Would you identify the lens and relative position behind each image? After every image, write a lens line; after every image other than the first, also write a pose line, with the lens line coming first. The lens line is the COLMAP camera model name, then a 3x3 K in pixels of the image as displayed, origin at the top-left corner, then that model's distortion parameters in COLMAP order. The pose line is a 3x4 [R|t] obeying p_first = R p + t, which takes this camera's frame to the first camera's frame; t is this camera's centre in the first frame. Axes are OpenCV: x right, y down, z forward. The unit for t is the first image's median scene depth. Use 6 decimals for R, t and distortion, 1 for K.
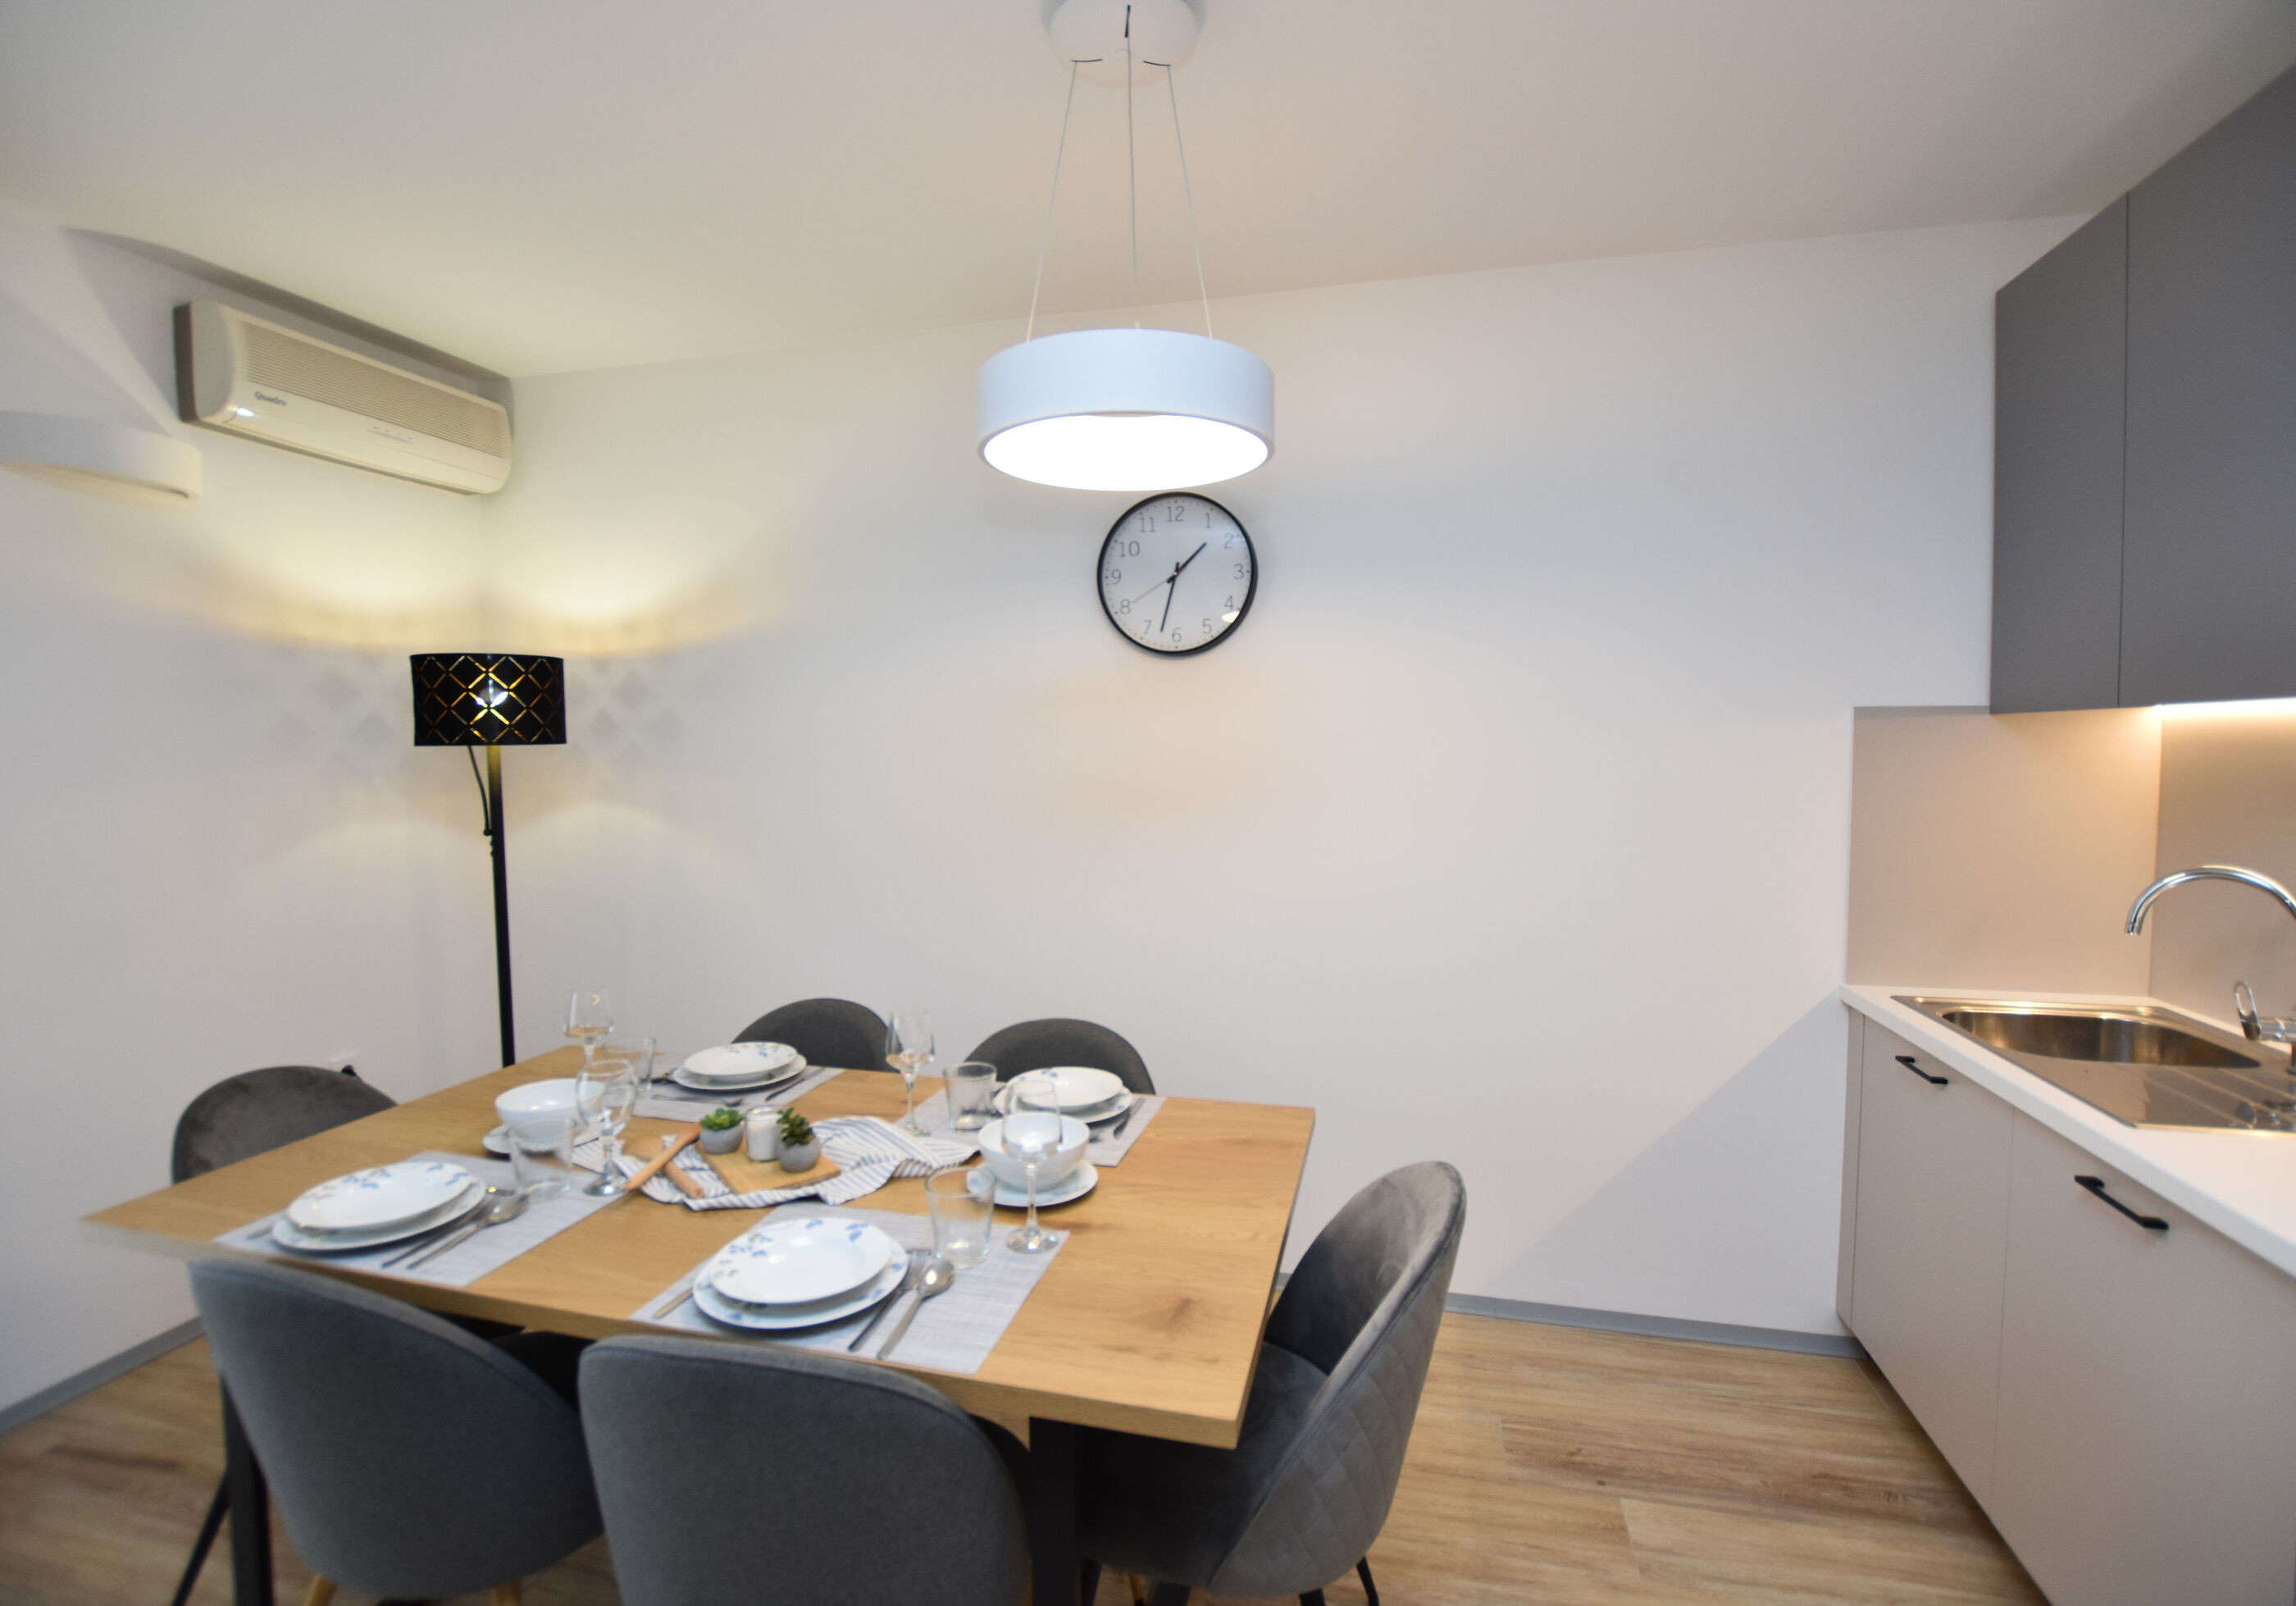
lens RADIAL K [[1060.8, 0, 1138.0], [0, 1060.8, 797.2], [0, 0, 1]] dist [-0.027643, 0.001560]
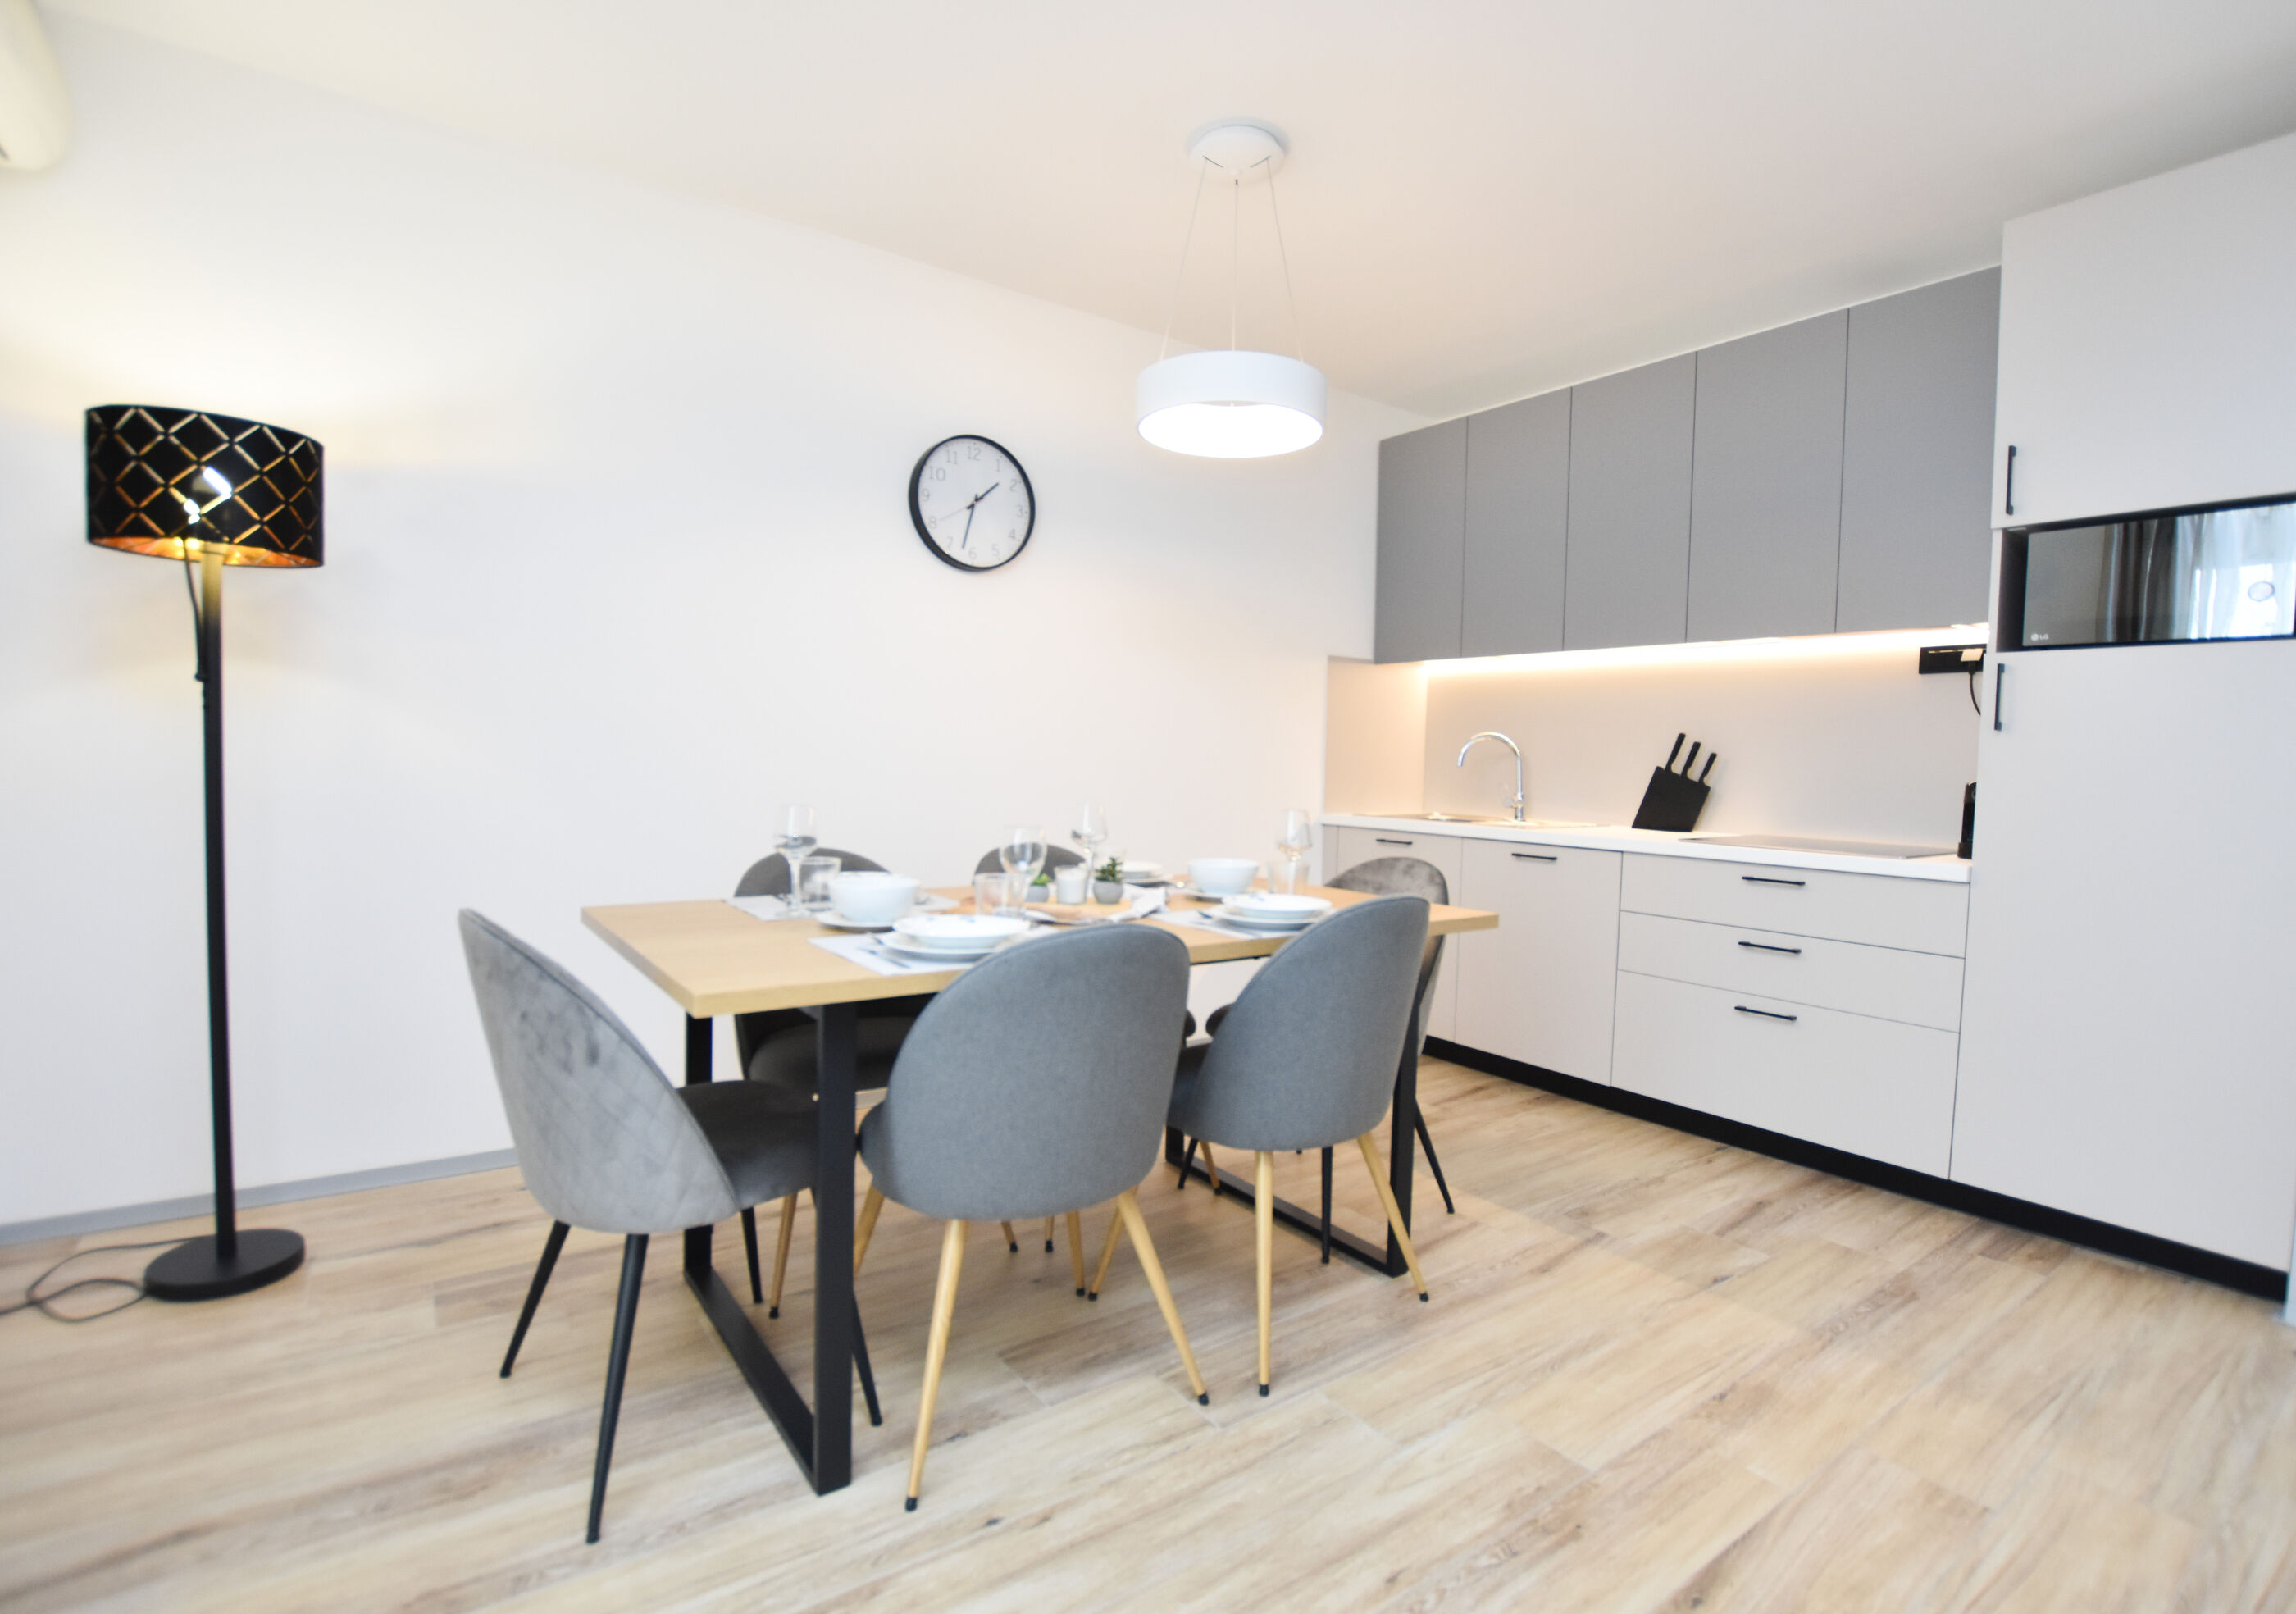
lens RADIAL K [[1089.1, 0, 1180.8], [0, 1089.1, 811.1], [0, 0, 1]] dist [-0.024137, -0.001484]
pose [[0.622366, -0.020505, 0.782458, -0.827897], [0.016821, 0.999776, 0.012821, 0.135281], [-0.782546, 0.005182, 0.622571, 0.043953]]
